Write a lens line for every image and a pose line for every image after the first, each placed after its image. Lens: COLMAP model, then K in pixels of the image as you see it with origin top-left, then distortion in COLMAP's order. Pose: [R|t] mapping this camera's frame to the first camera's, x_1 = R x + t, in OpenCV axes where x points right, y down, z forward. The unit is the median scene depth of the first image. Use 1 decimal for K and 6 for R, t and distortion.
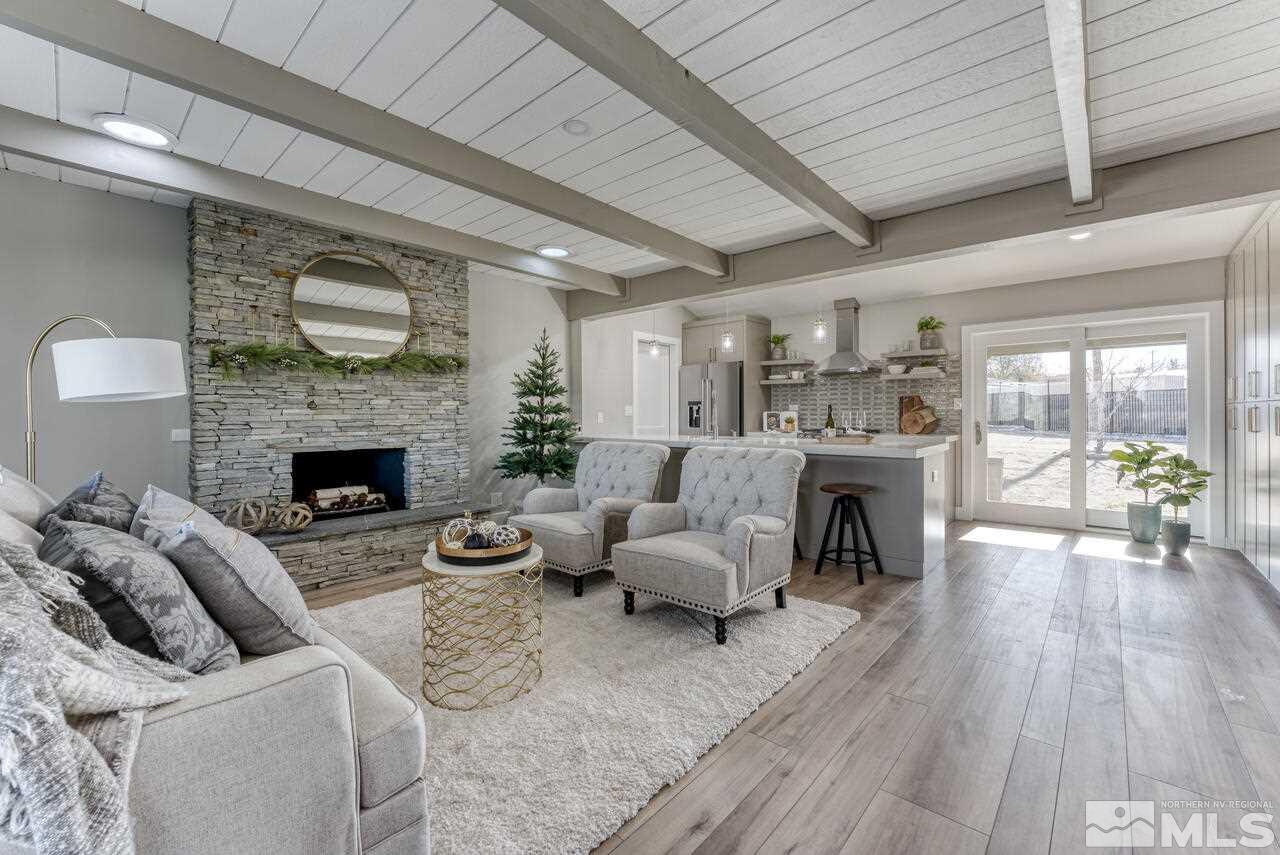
lens RADIAL K [[529.7, 0, 642.0], [0, 529.7, 417.3], [0, 0, 1]] dist [-0.000376, -0.000061]
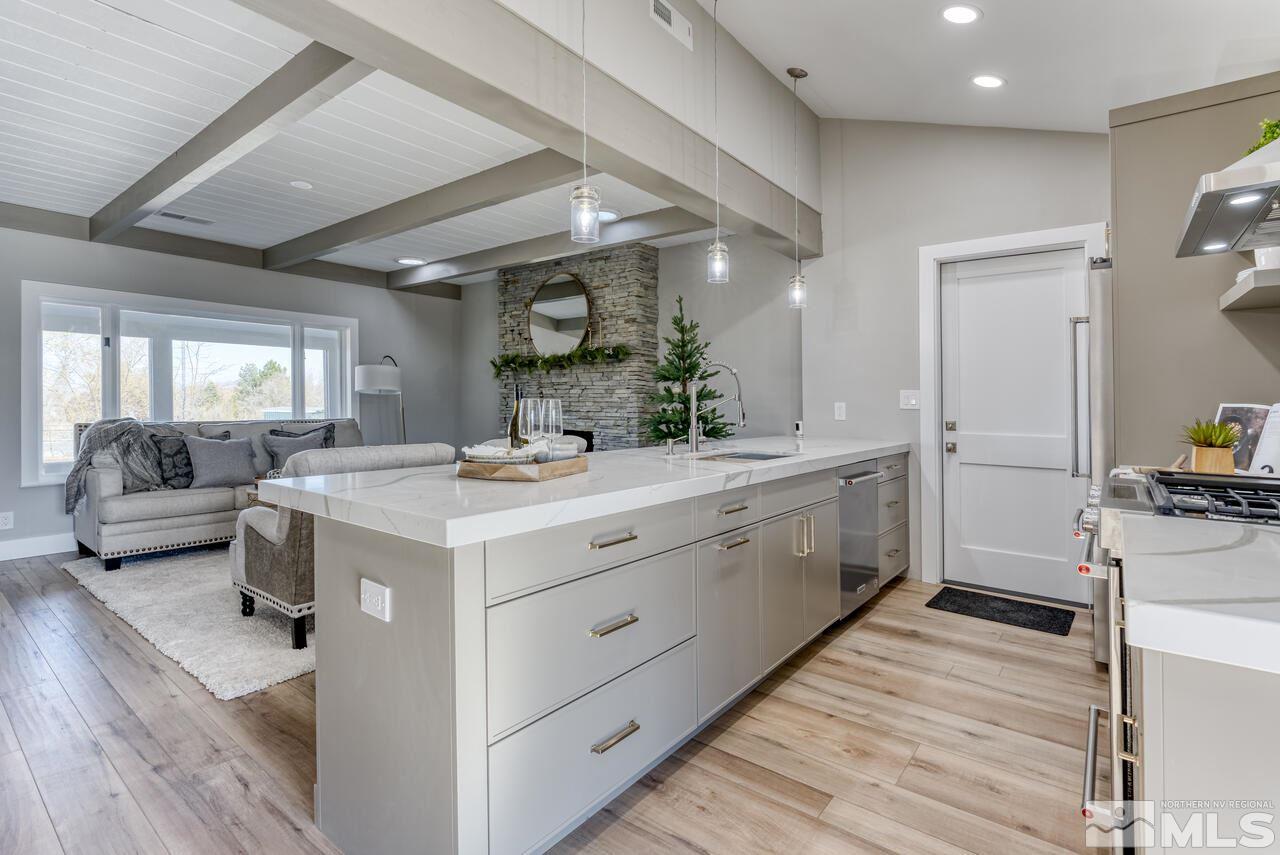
lens RADIAL K [[605.4, 0, 655.5], [0, 605.4, 414.0], [0, 0, 1]] dist [0.000392, -0.009281]
pose [[0.073162, 0.022855, -0.997058, 0.892234], [-0.017907, 0.999606, 0.021600, -0.010755], [0.997159, 0.016274, 0.073543, 1.094262]]
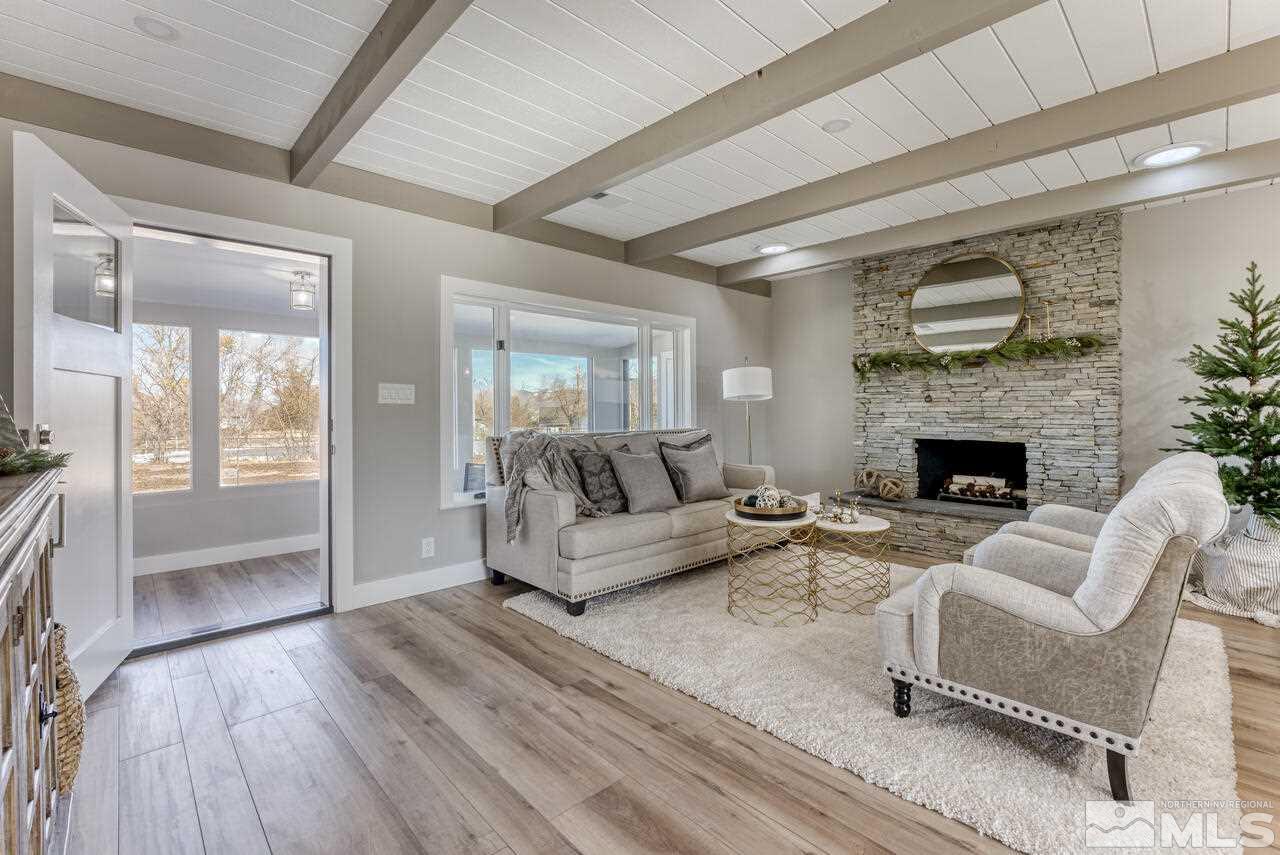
lens RADIAL K [[558.9, 0, 646.5], [0, 558.9, 418.1], [0, 0, 1]] dist [-0.000714, -0.017637]
pose [[-0.078304, 0.018592, -0.996756, 0.598834], [-0.006138, 0.999798, 0.019131, -0.000041], [0.996911, 0.007616, -0.078174, 0.445899]]
